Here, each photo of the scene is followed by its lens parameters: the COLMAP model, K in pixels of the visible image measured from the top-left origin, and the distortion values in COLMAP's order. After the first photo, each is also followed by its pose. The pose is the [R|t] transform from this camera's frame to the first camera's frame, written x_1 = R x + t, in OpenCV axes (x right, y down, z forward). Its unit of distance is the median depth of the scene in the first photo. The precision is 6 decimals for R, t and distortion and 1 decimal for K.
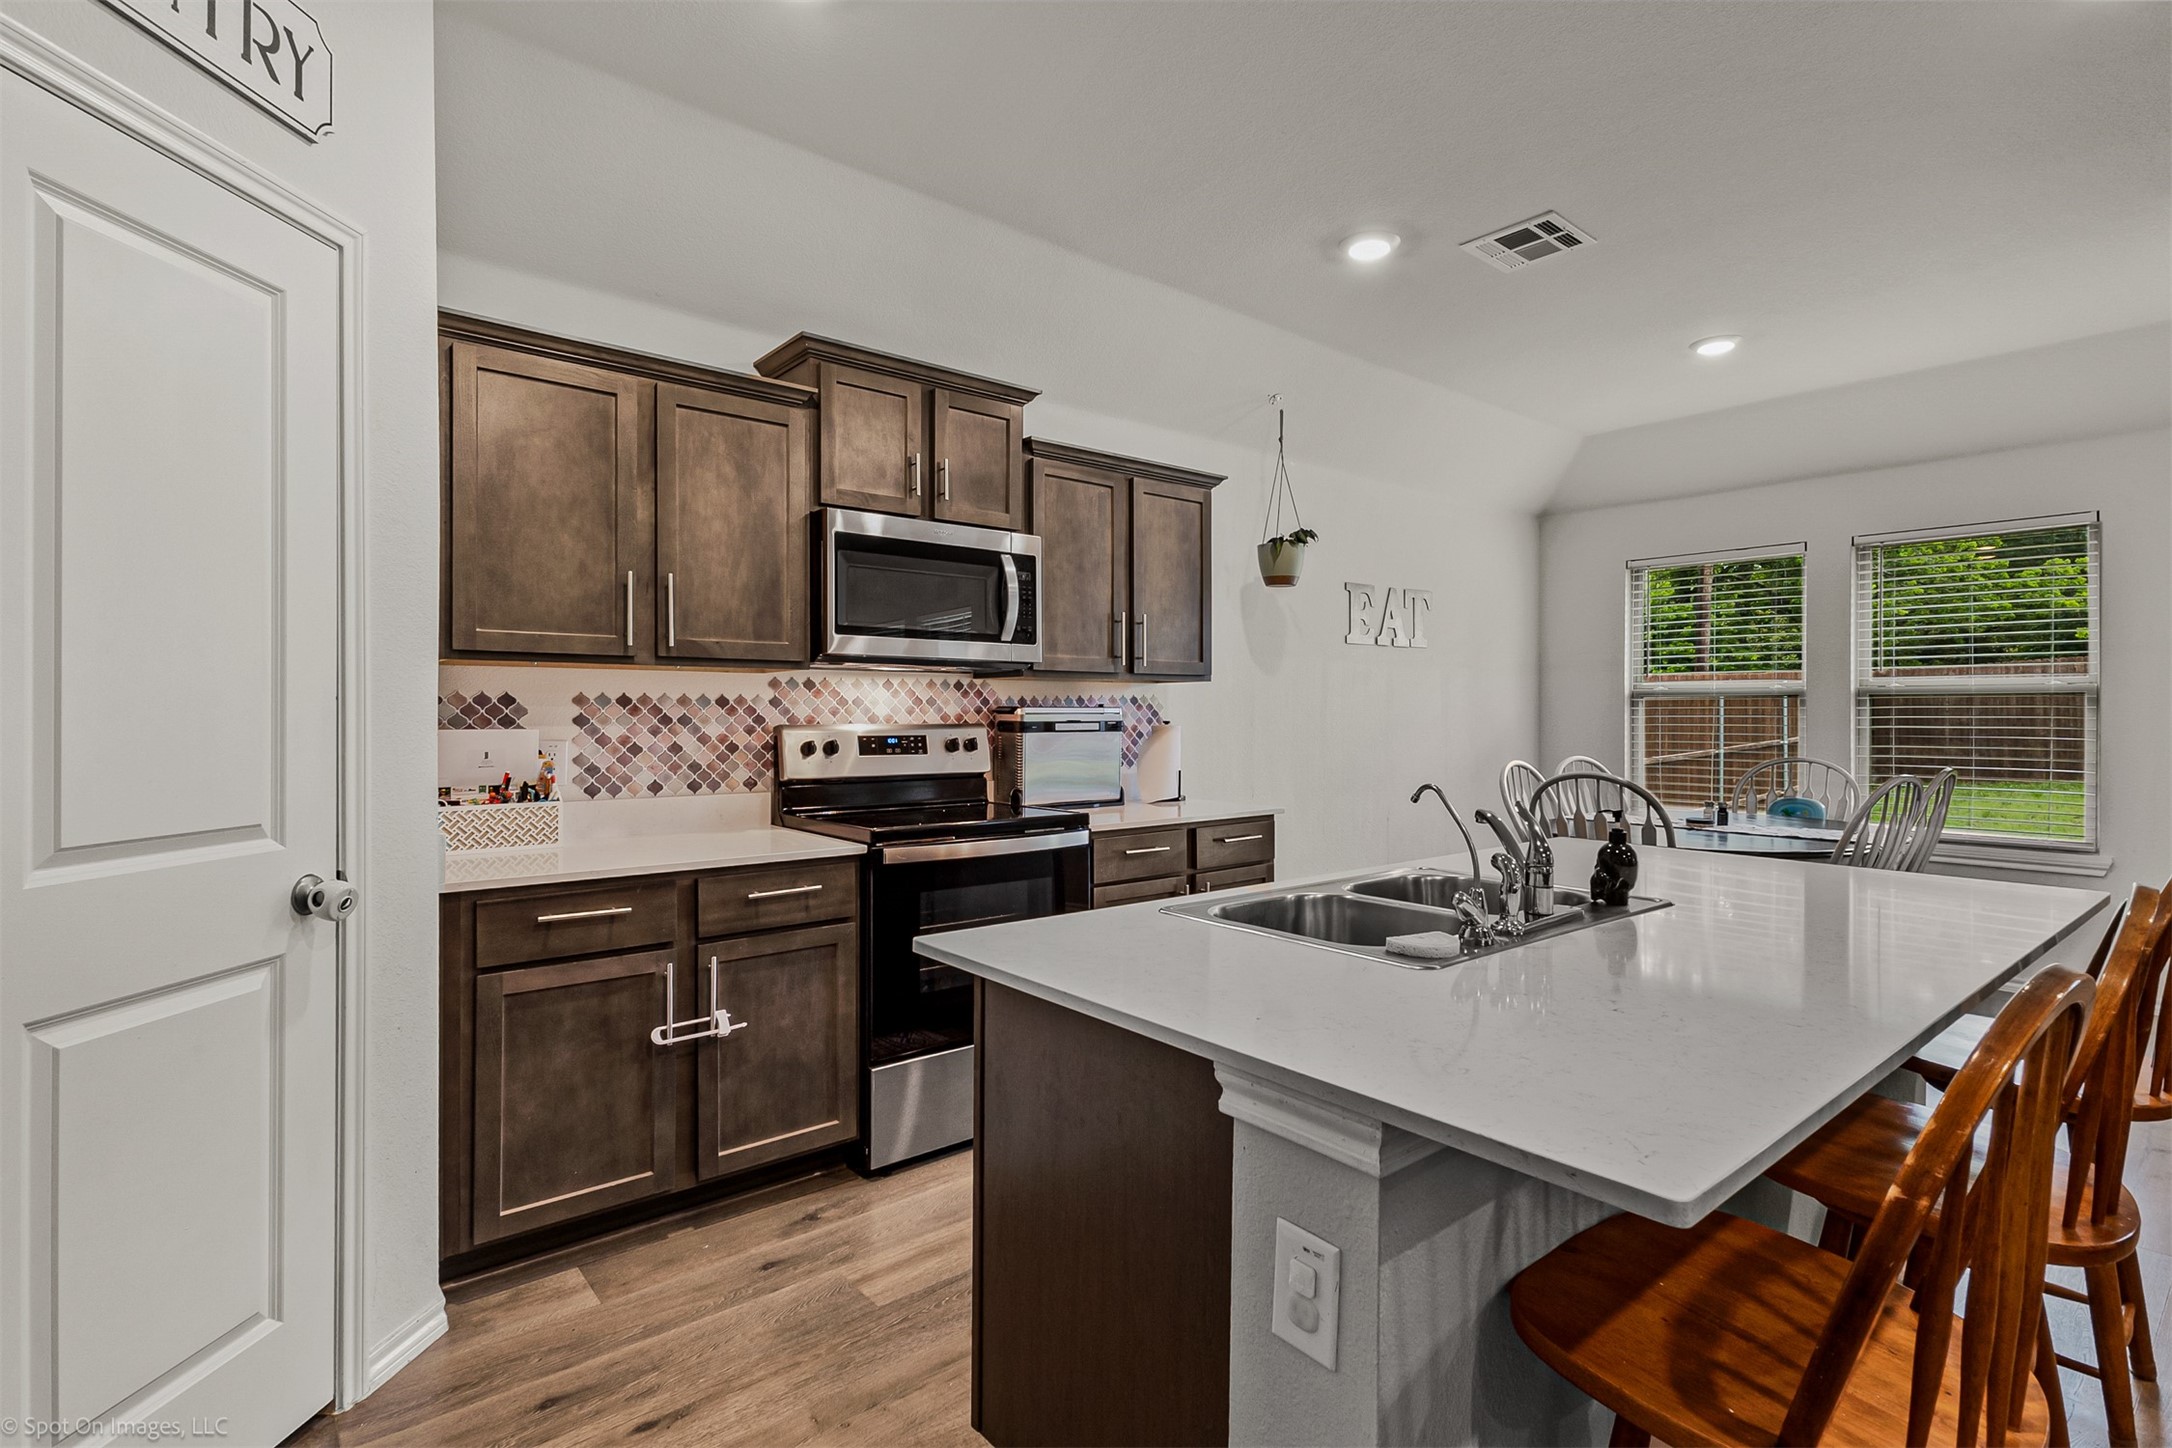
lens RADIAL K [[1036.7, 0, 1091.3], [0, 1036.7, 714.1], [0, 0, 1]] dist [0.004744, -0.000070]
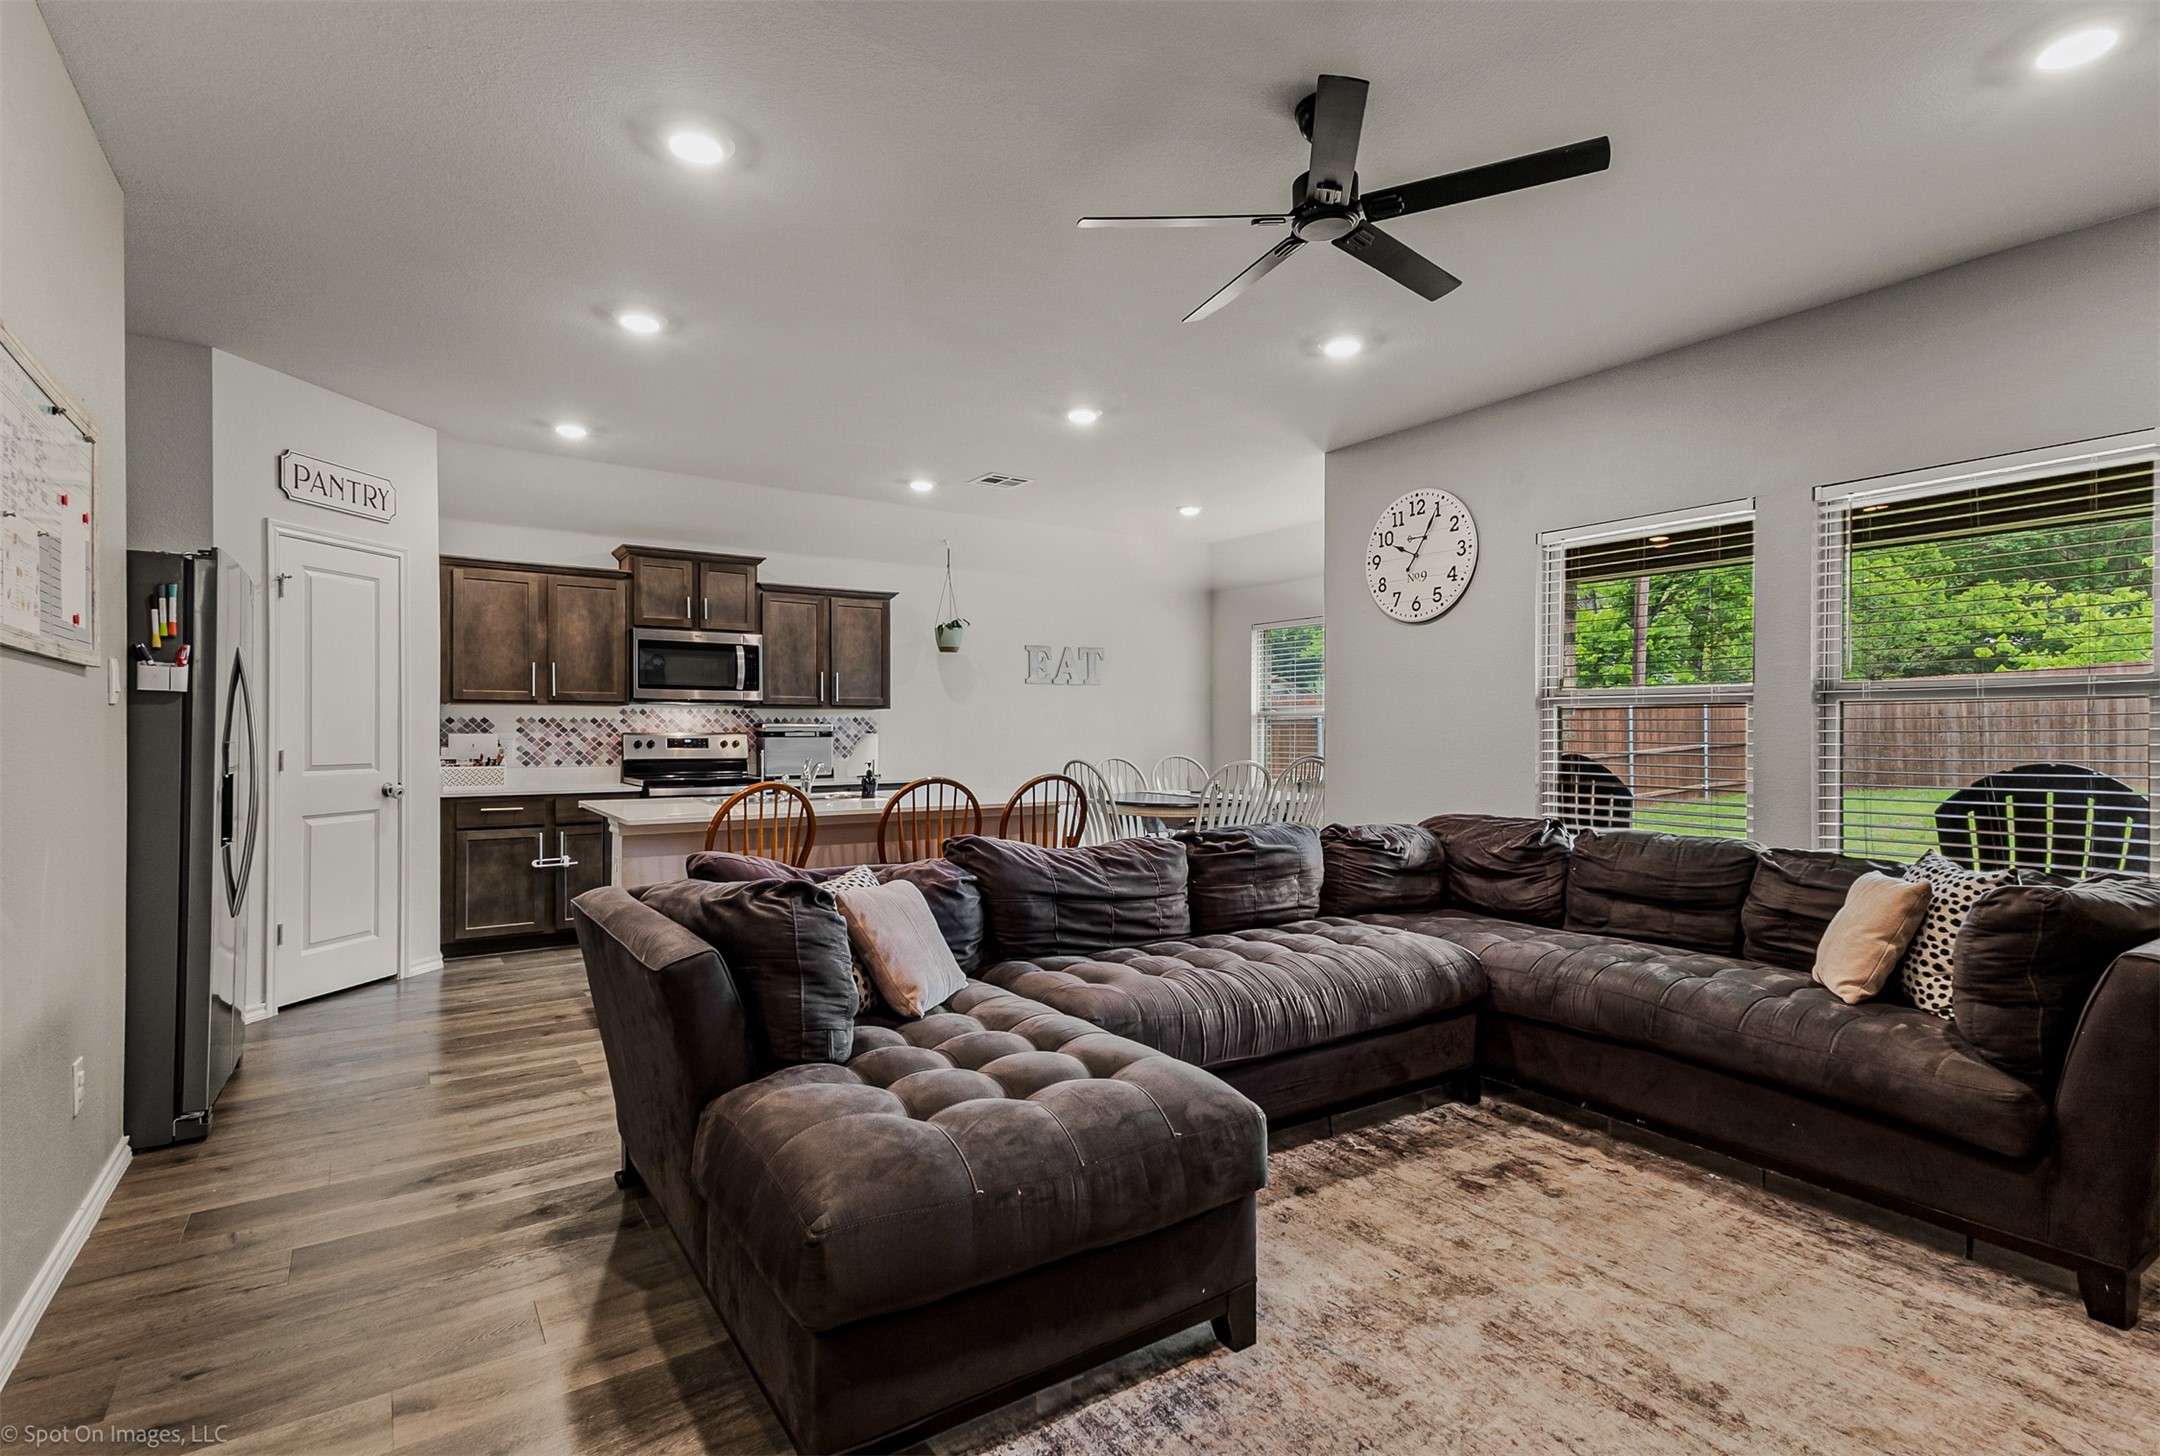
lens RADIAL K [[1014.0, 0, 1081.8], [0, 1014.0, 730.4], [0, 0, 1]] dist [0.018423, -0.001426]
pose [[0.995761, -0.001808, -0.091957, 0.787041], [0.001618, 0.999996, -0.002140, 0.012287], [0.091960, 0.001982, 0.995761, -0.907768]]
